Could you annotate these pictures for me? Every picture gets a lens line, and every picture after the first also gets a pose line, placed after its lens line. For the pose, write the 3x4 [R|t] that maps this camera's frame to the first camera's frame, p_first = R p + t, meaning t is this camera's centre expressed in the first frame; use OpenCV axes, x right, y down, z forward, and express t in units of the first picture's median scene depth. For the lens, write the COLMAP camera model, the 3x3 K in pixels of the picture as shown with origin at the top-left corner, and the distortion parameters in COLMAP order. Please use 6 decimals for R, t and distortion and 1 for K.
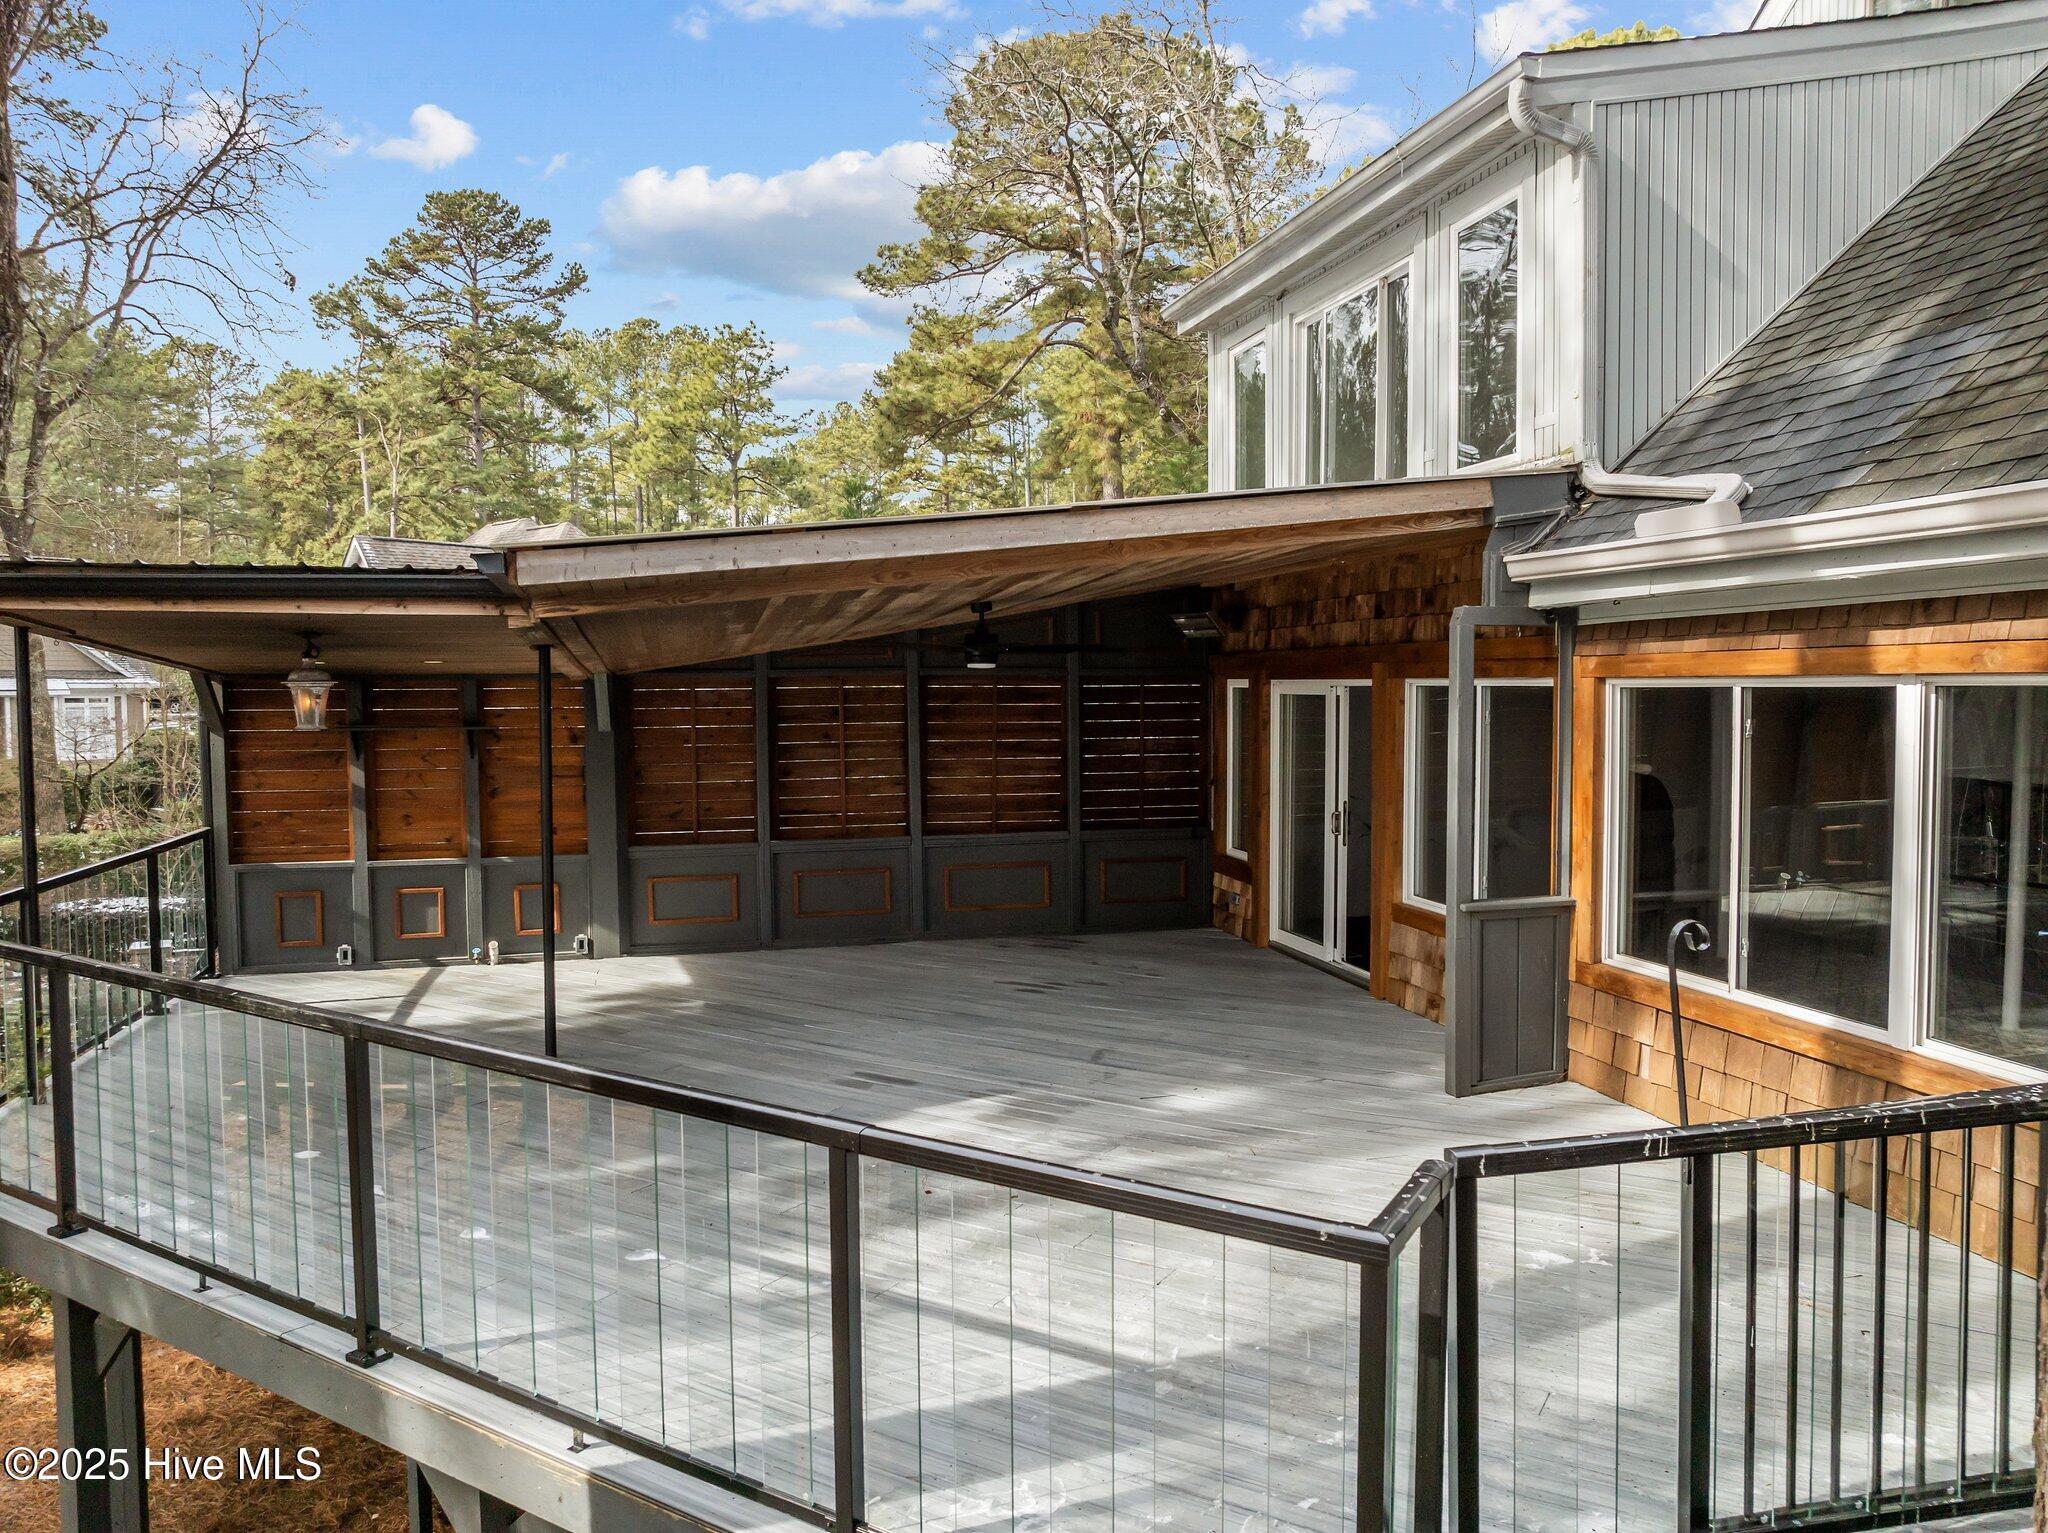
lens RADIAL K [[1461.9, 0, 1028.8], [0, 1461.9, 747.2], [0, 0, 1]] dist [-0.027613, 0.000386]
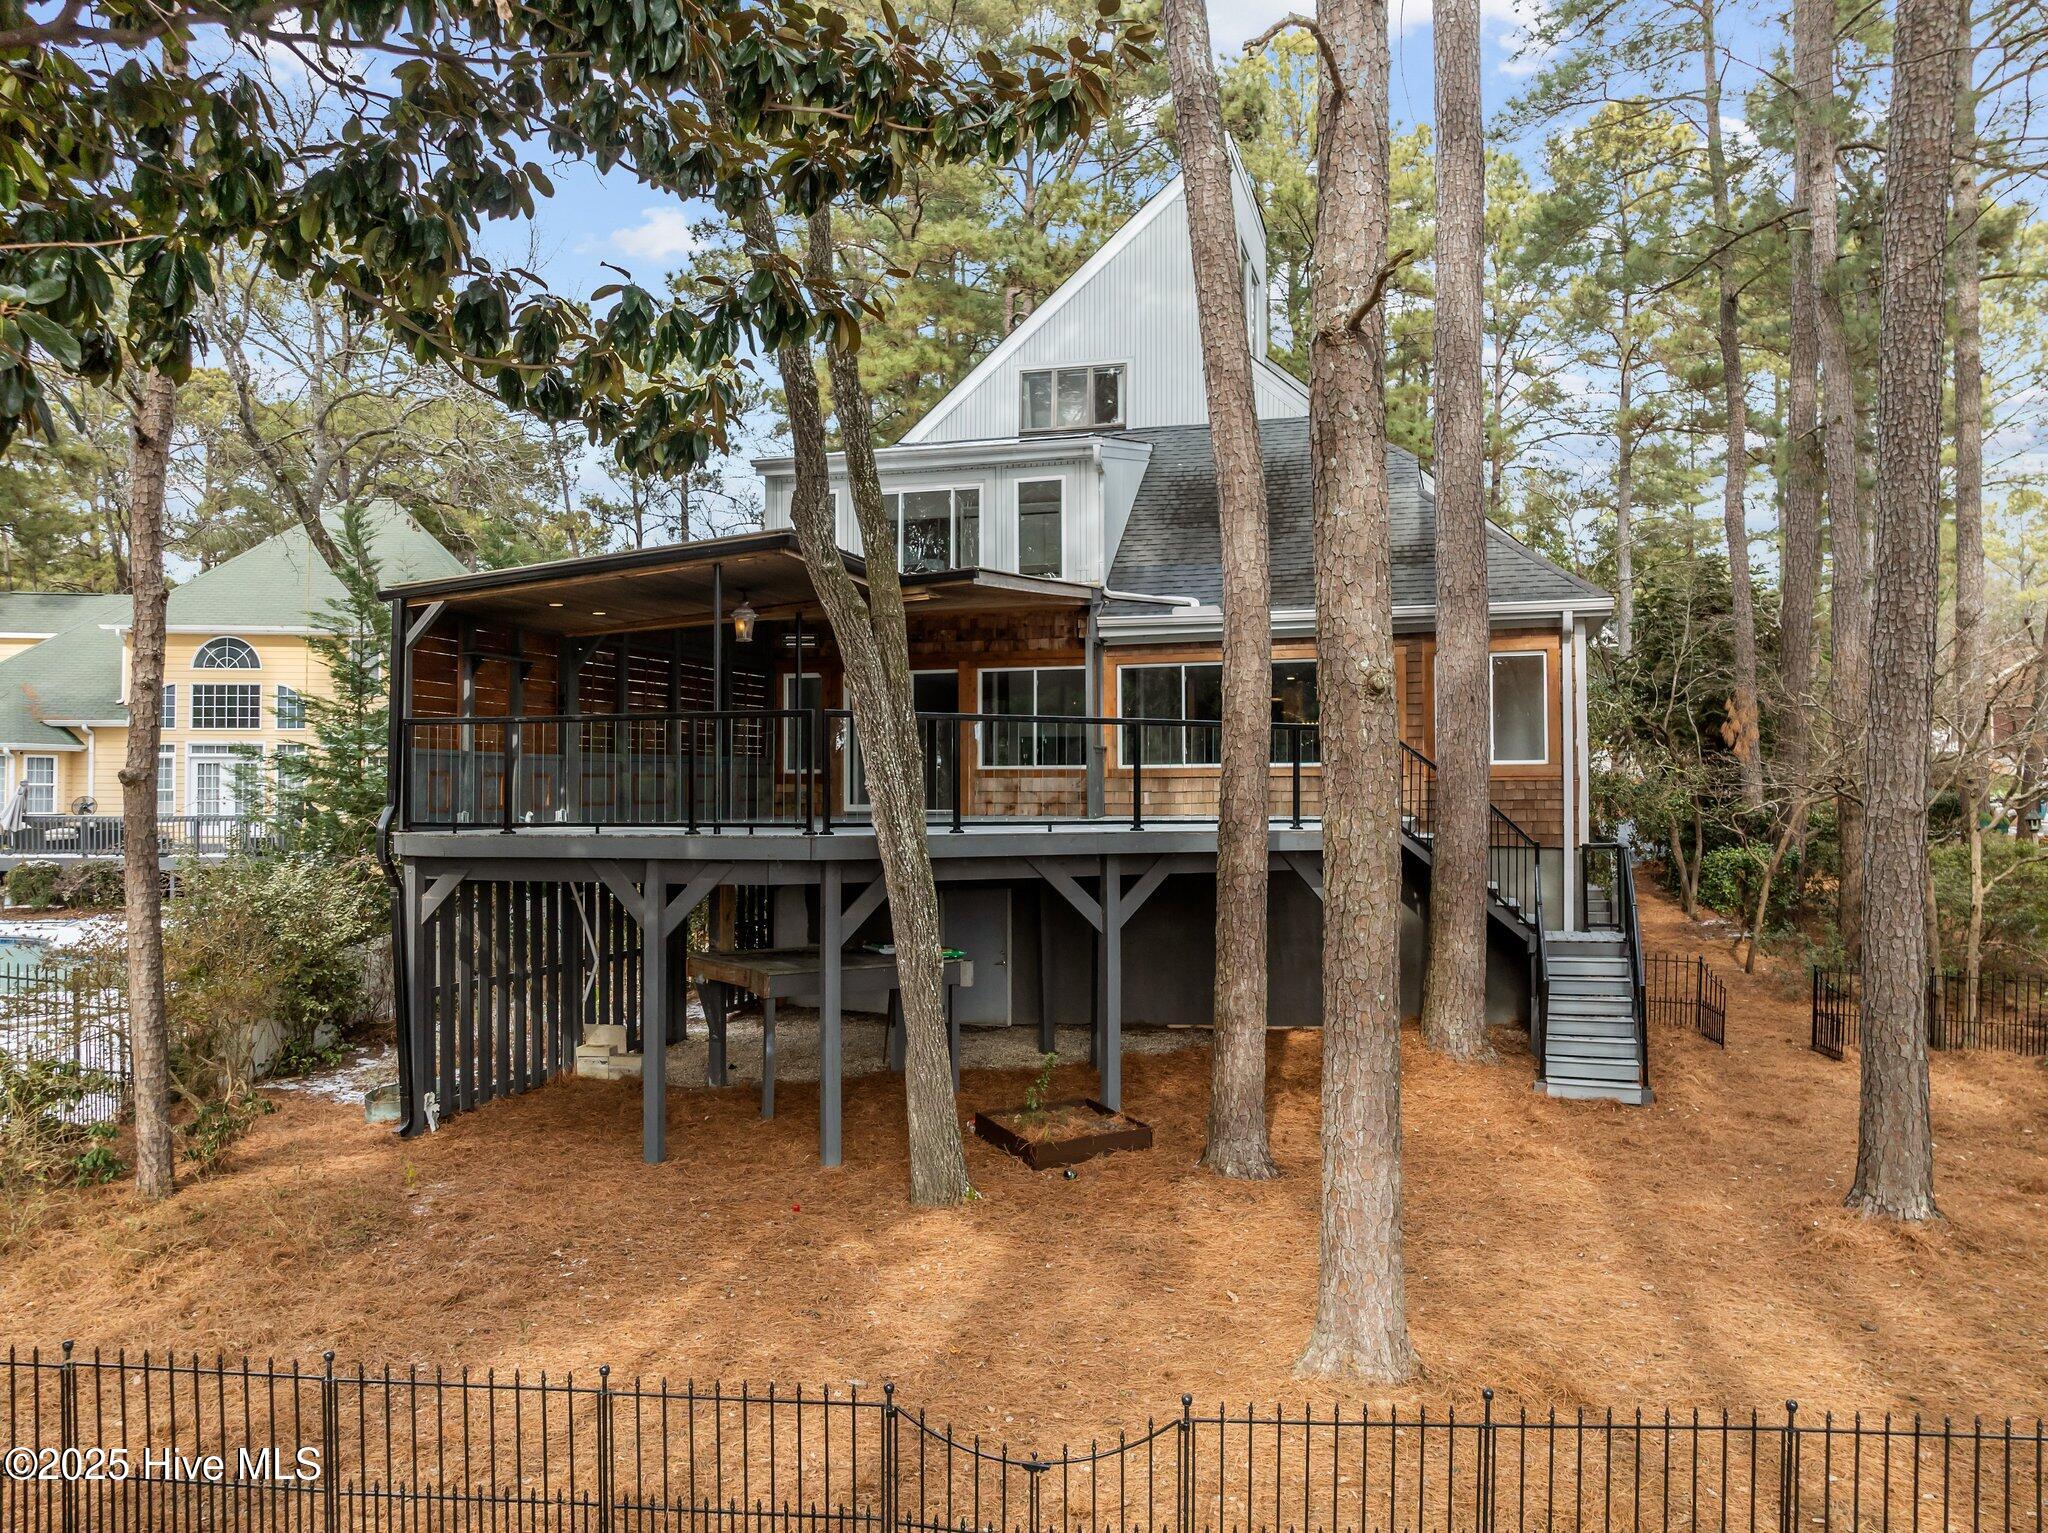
lens RADIAL K [[1461.9, 0, 1028.8], [0, 1461.9, 747.2], [0, 0, 1]] dist [-0.027613, 0.000386]
pose [[0.511231, 0.029258, 0.858945, -1.911951], [0.038694, 0.997623, -0.057012, 0.241512], [-0.858572, 0.062383, 0.508884, -0.239989]]
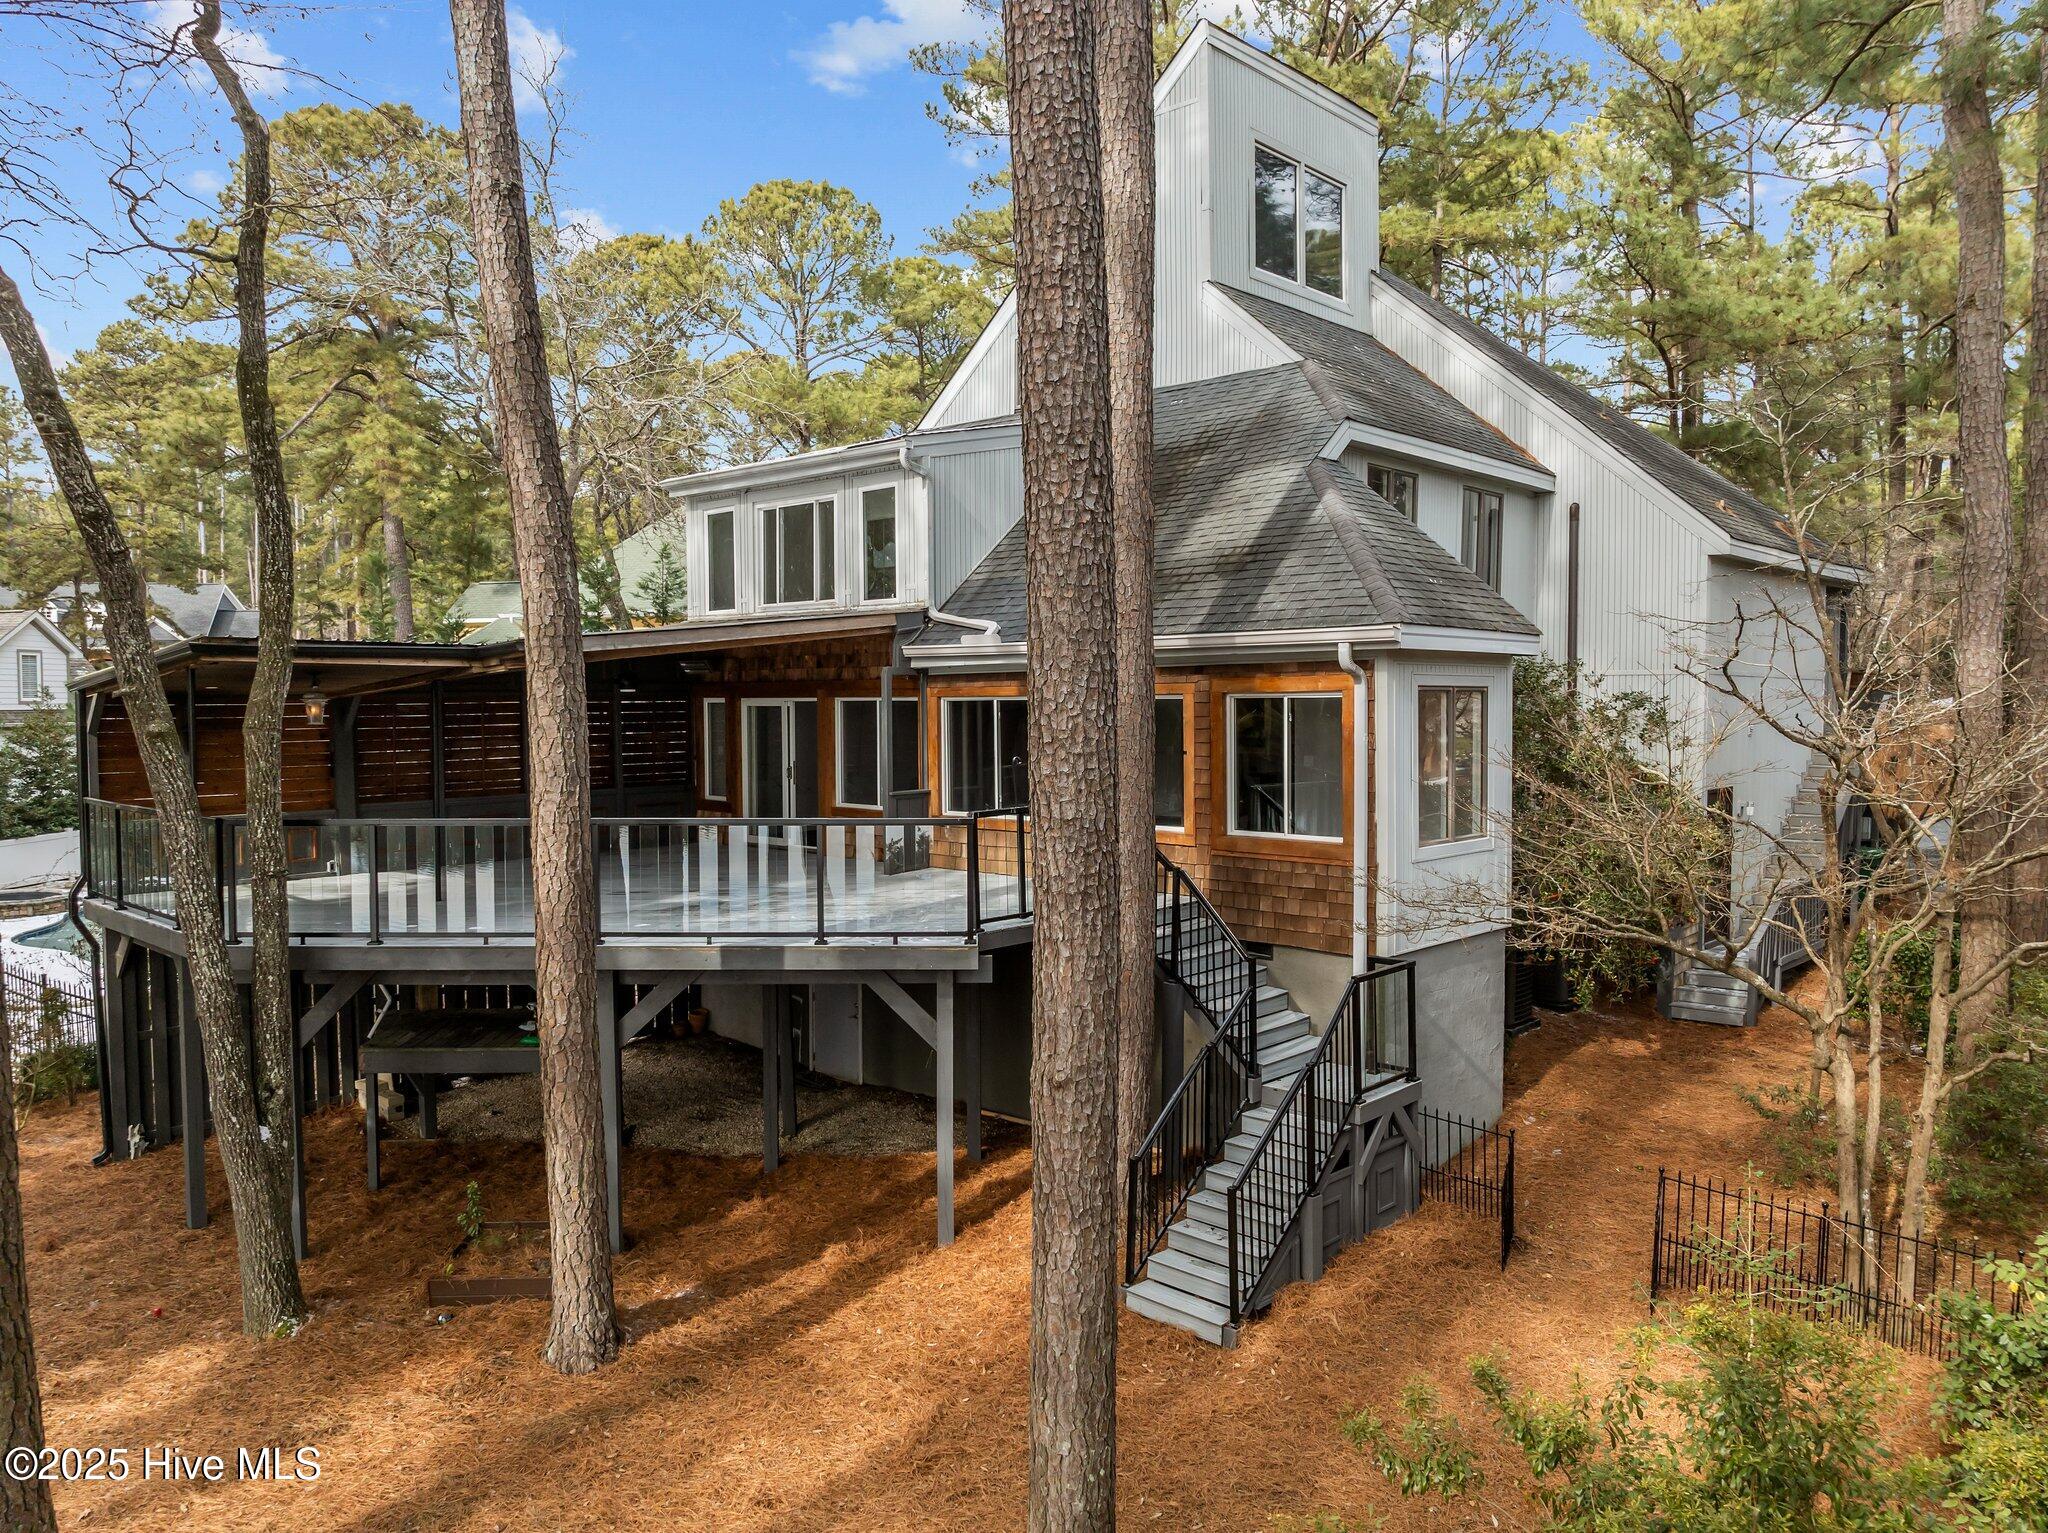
lens RADIAL K [[1461.9, 0, 1028.8], [0, 1461.9, 747.2], [0, 0, 1]] dist [-0.027613, 0.000386]
pose [[0.846814, -0.018203, 0.531577, -0.720389], [0.025329, 0.999660, -0.006118, 0.050759], [-0.531285, 0.018645, 0.846988, -1.056395]]
